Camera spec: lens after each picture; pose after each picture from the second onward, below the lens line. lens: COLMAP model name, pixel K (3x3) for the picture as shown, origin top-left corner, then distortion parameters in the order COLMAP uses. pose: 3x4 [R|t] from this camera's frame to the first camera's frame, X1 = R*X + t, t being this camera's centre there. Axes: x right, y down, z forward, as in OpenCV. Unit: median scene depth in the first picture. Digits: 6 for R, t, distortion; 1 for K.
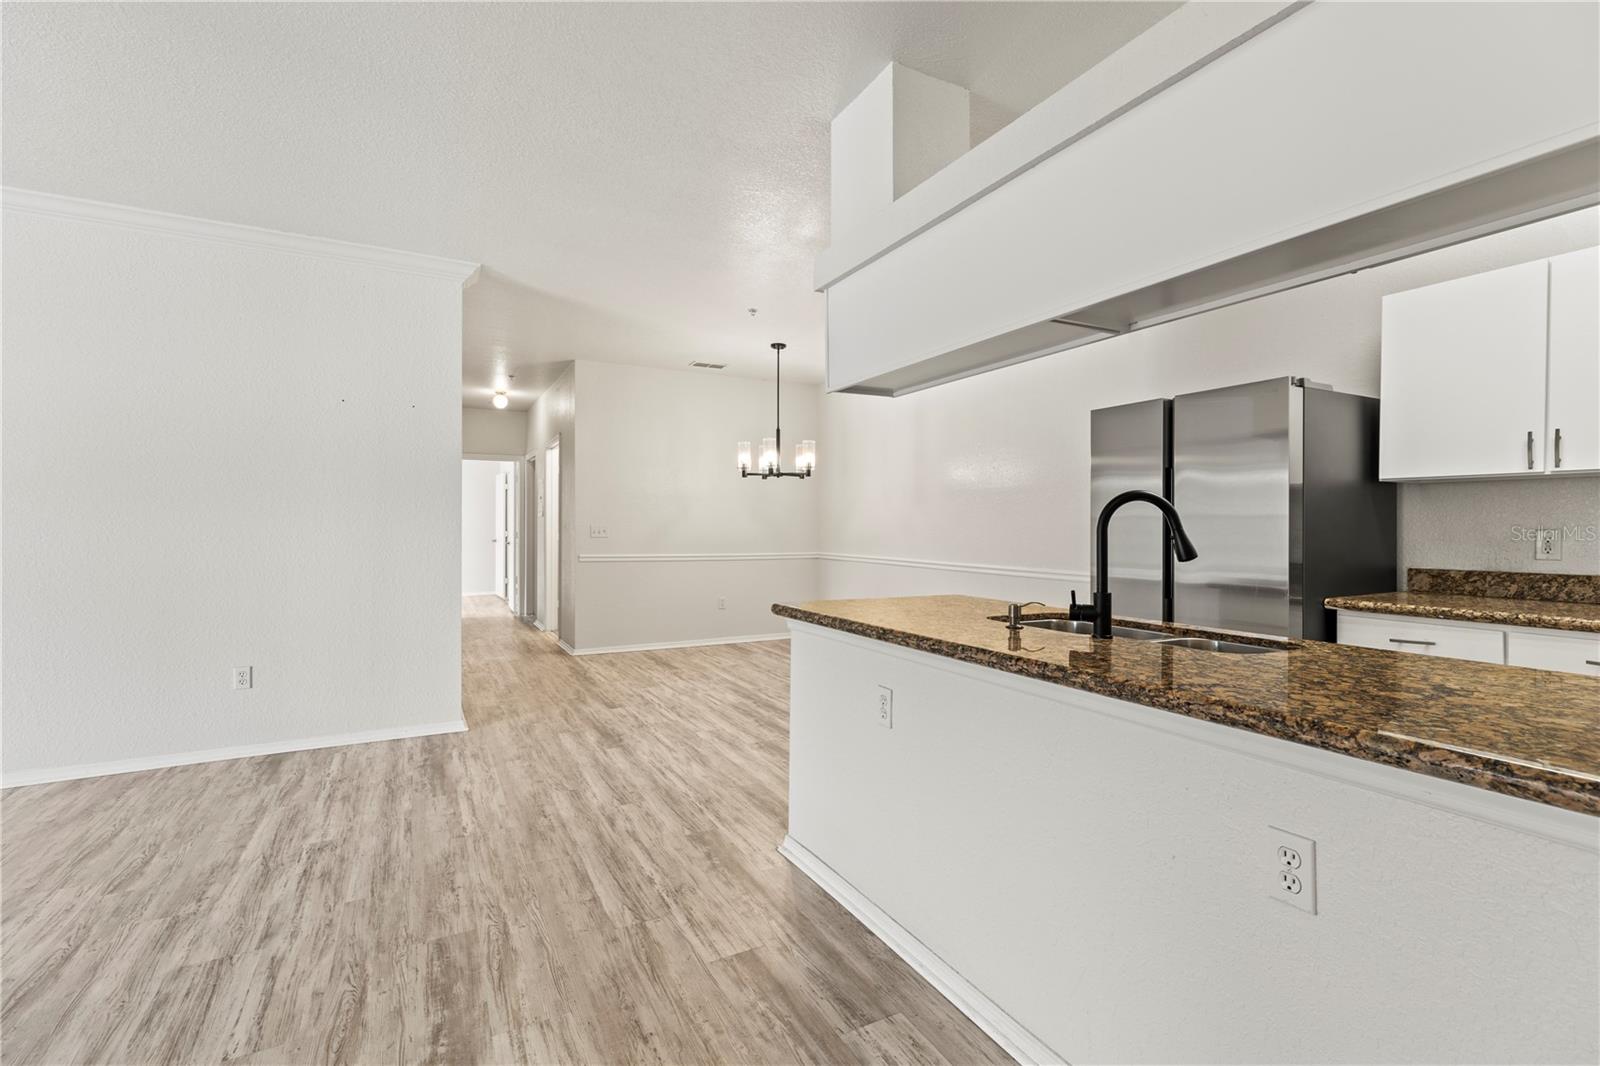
lens RADIAL K [[716.2, 0, 798.2], [0, 716.2, 500.5], [0, 0, 1]] dist [0.010342, 0.000178]
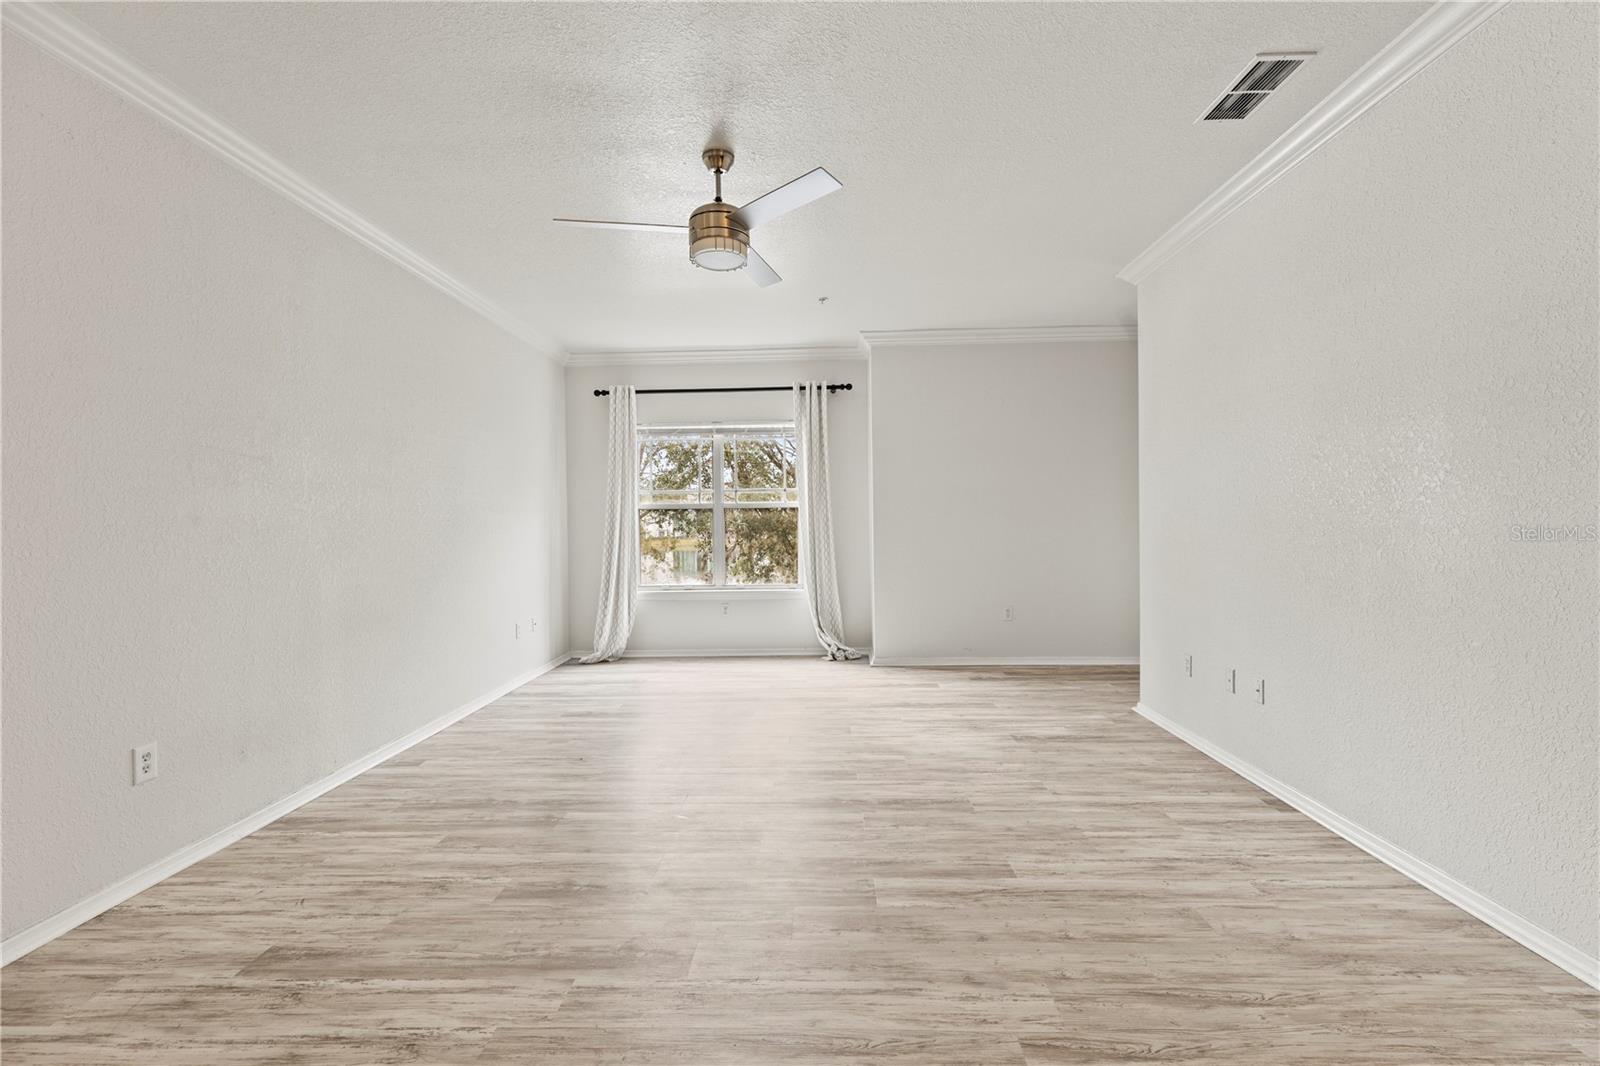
lens RADIAL K [[712.5, 0, 805.2], [0, 712.5, 530.7], [0, 0, 1]] dist [0.003637, 0.000658]
pose [[-0.493457, 0.013422, -0.869667, -0.199471], [0.041769, 0.999093, -0.008280, 0.034689], [0.868767, -0.040411, -0.493570, 0.923408]]
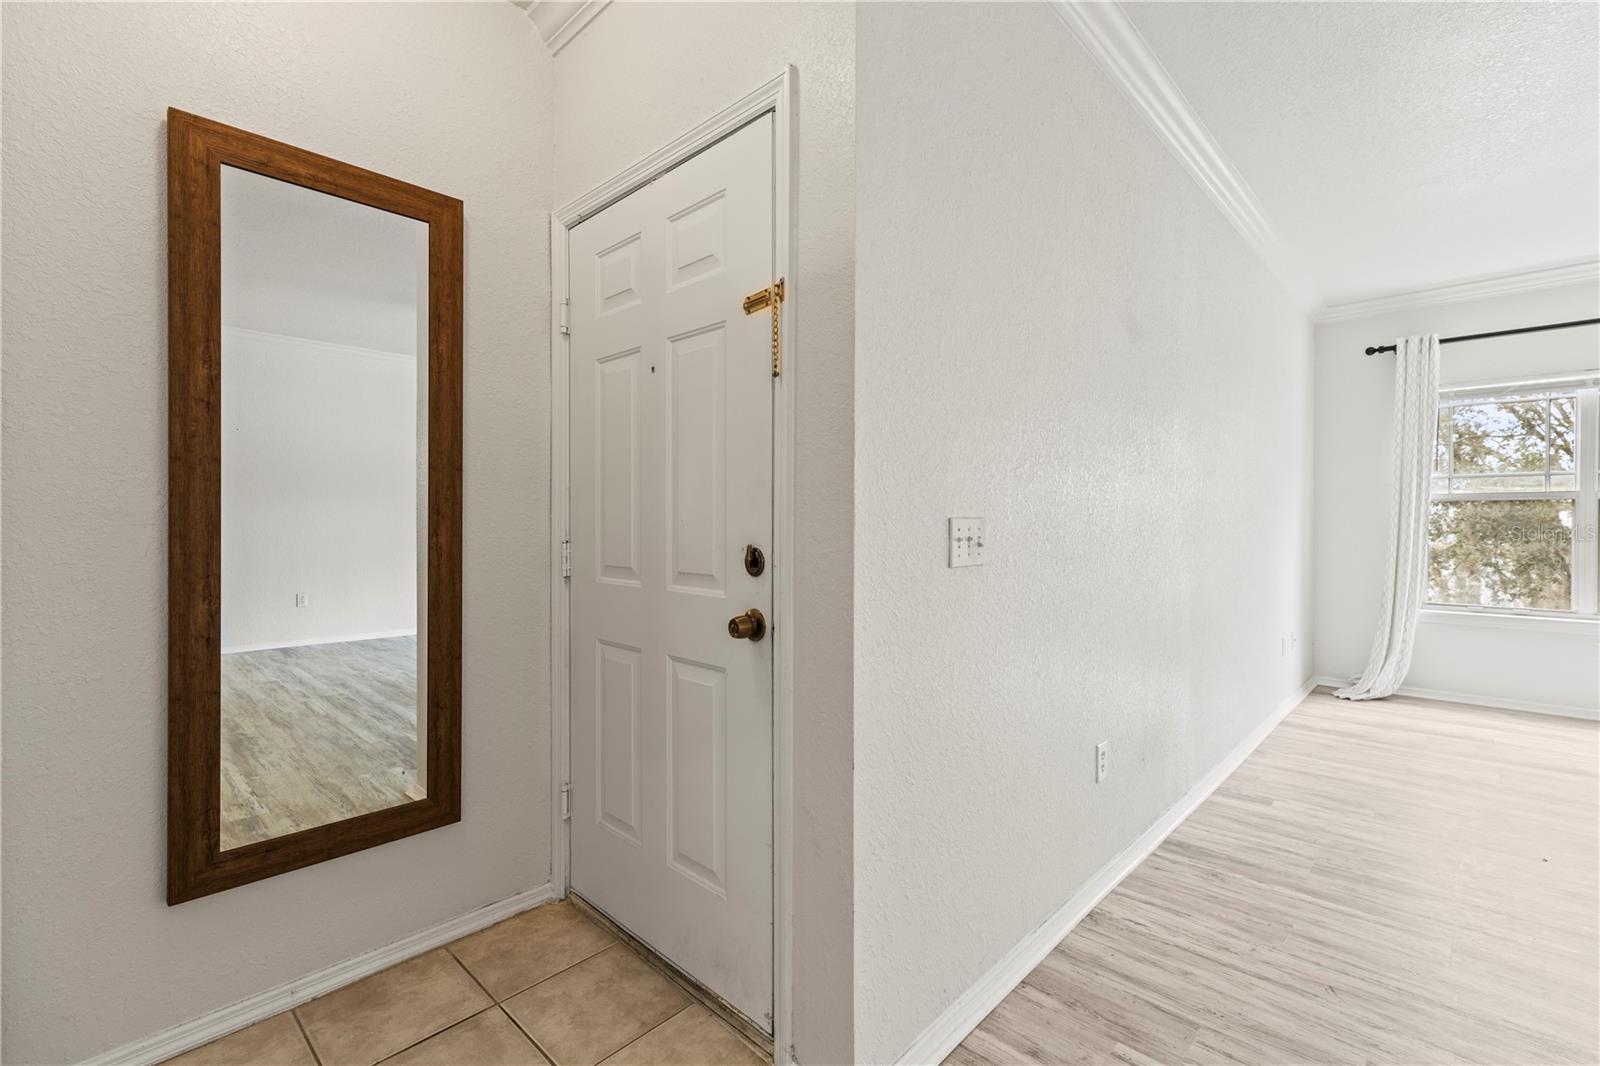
lens RADIAL K [[714.6, 0, 800.8], [0, 714.6, 526.2], [0, 0, 1]] dist [0.001421, 0.000132]
pose [[-0.948973, -0.001518, -0.315354, 0.023621], [0.007135, 0.999629, -0.026280, 0.022136], [0.315277, -0.027189, -0.948610, 0.510114]]
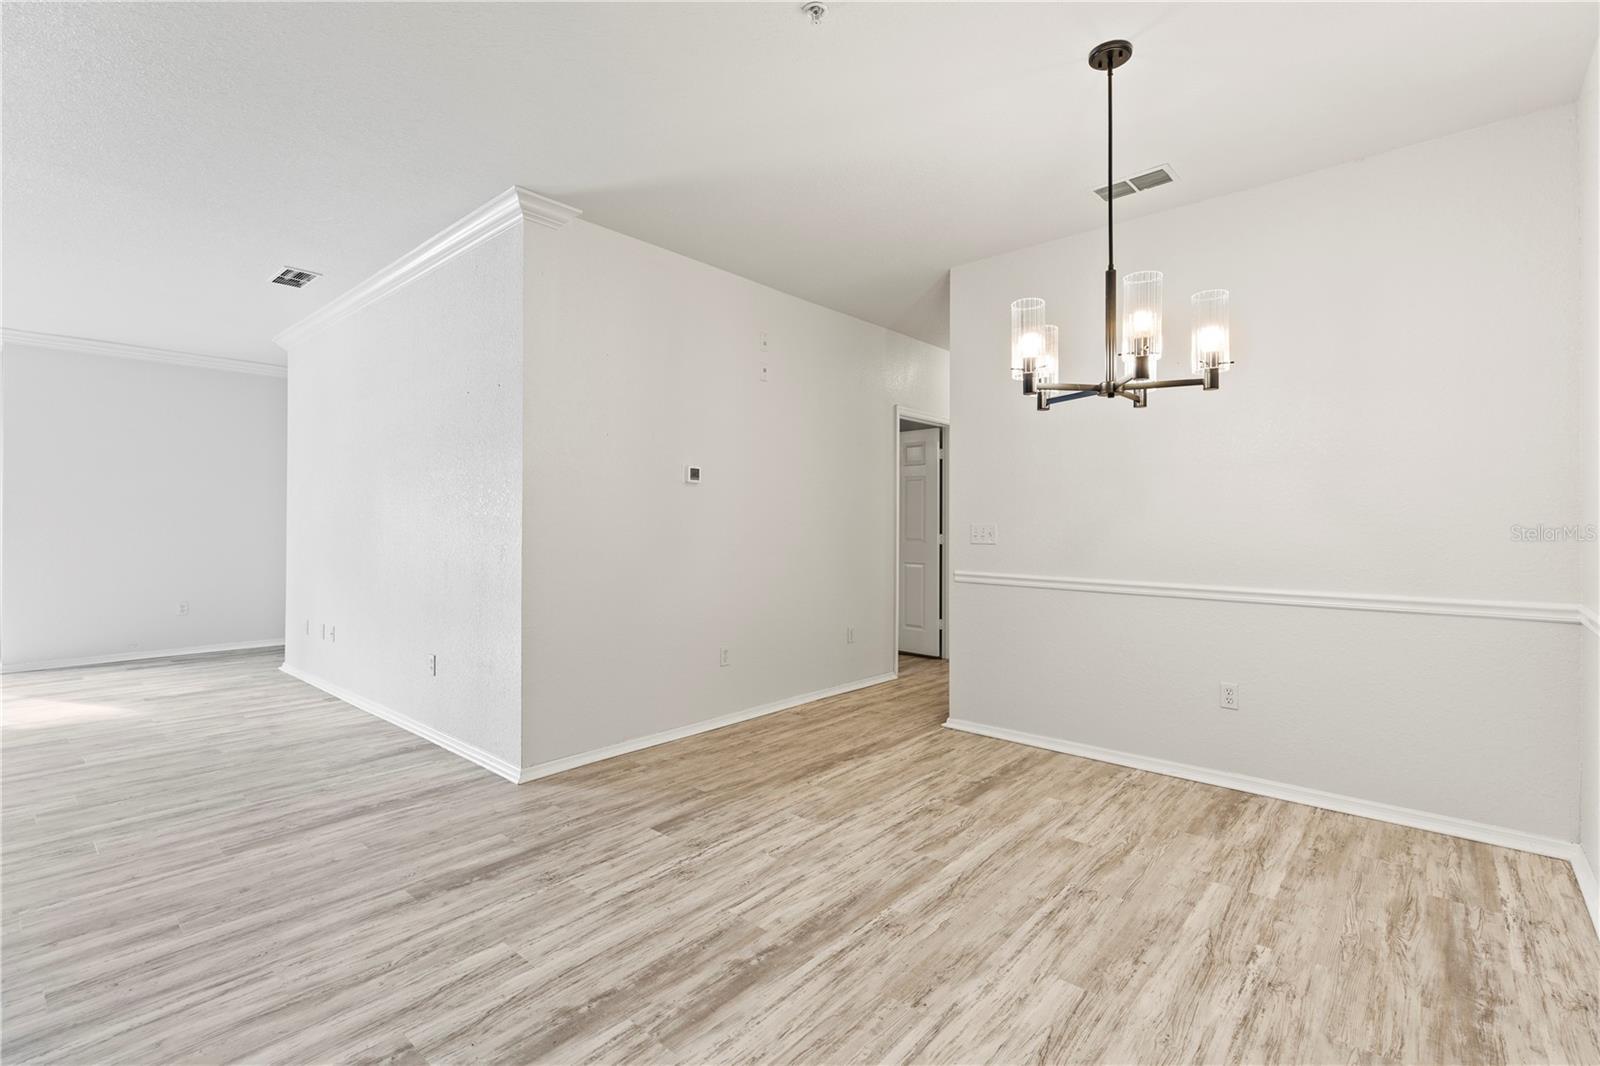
lens RADIAL K [[724.6, 0, 801.8], [0, 724.6, 520.7], [0, 0, 1]] dist [0.003791, -0.000036]
pose [[0.350484, -0.007272, -0.936540, 0.553350], [0.031926, 0.999481, 0.004187, 0.052866], [0.936024, -0.031368, 0.350535, 1.426040]]
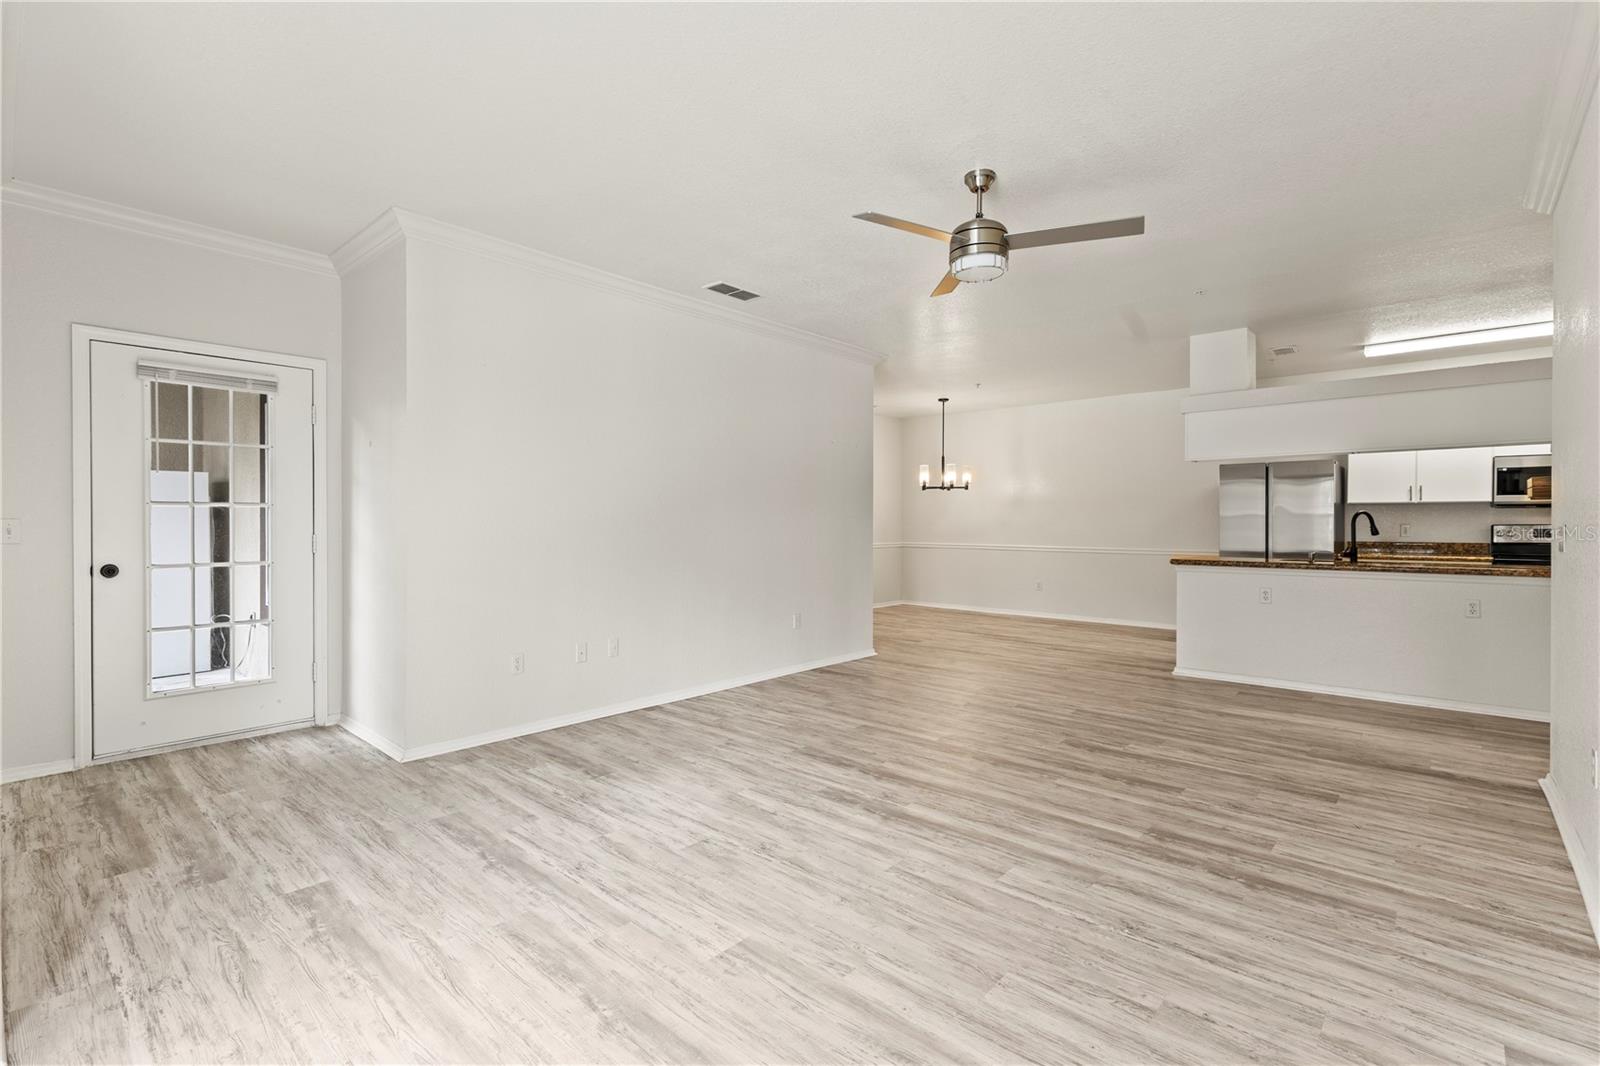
lens RADIAL K [[714.6, 0, 800.8], [0, 714.6, 526.2], [0, 0, 1]] dist [0.001421, 0.000132]
pose [[0.941048, -0.002349, 0.338264, -1.593247], [-0.011147, 0.999217, 0.037951, -0.022022], [-0.338088, -0.039485, 0.940286, -0.549790]]
